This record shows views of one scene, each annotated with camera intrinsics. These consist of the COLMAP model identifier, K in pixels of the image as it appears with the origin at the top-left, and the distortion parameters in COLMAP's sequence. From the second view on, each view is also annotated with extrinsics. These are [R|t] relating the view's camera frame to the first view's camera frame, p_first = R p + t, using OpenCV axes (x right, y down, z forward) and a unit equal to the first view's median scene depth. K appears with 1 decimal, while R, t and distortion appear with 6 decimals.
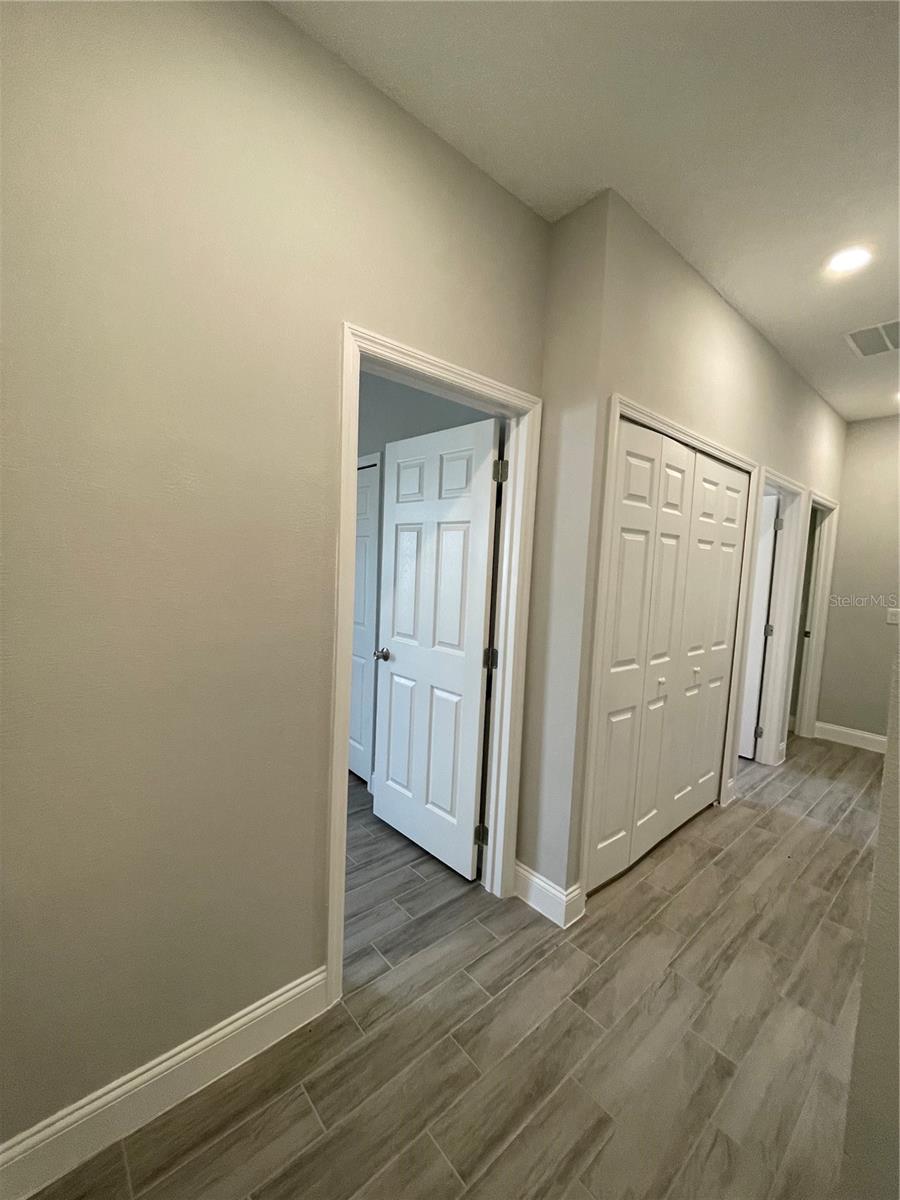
lens RADIAL K [[485.8, 0, 450.0], [0, 485.8, 600.0], [0, 0, 1]] dist [-0.000059, 0.000810]
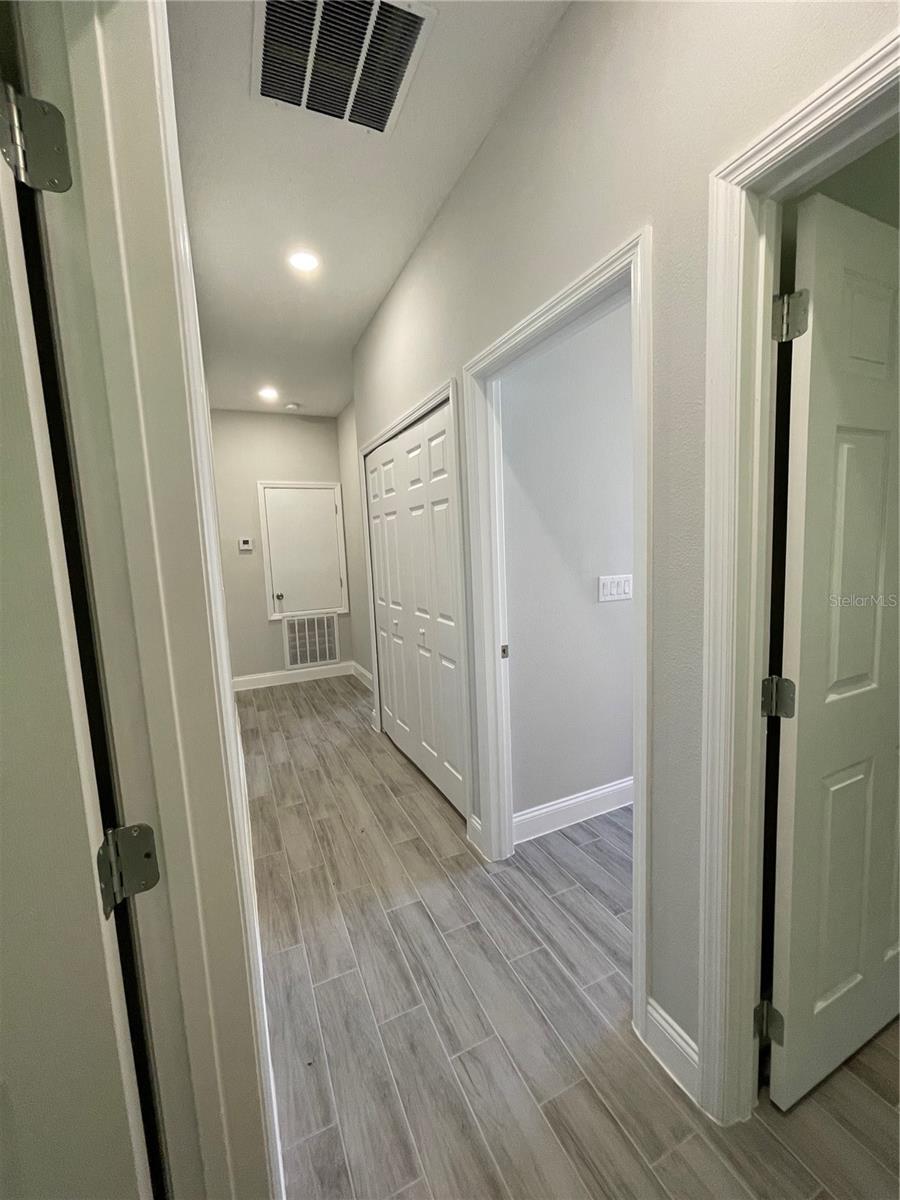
lens RADIAL K [[485.8, 0, 450.0], [0, 485.8, 600.0], [0, 0, 1]] dist [-0.000059, 0.000810]
pose [[-0.275291, 0.081676, -0.957885, 1.767643], [-0.045842, 0.994136, 0.097942, -0.035397], [0.960267, 0.070874, -0.269932, 1.594082]]
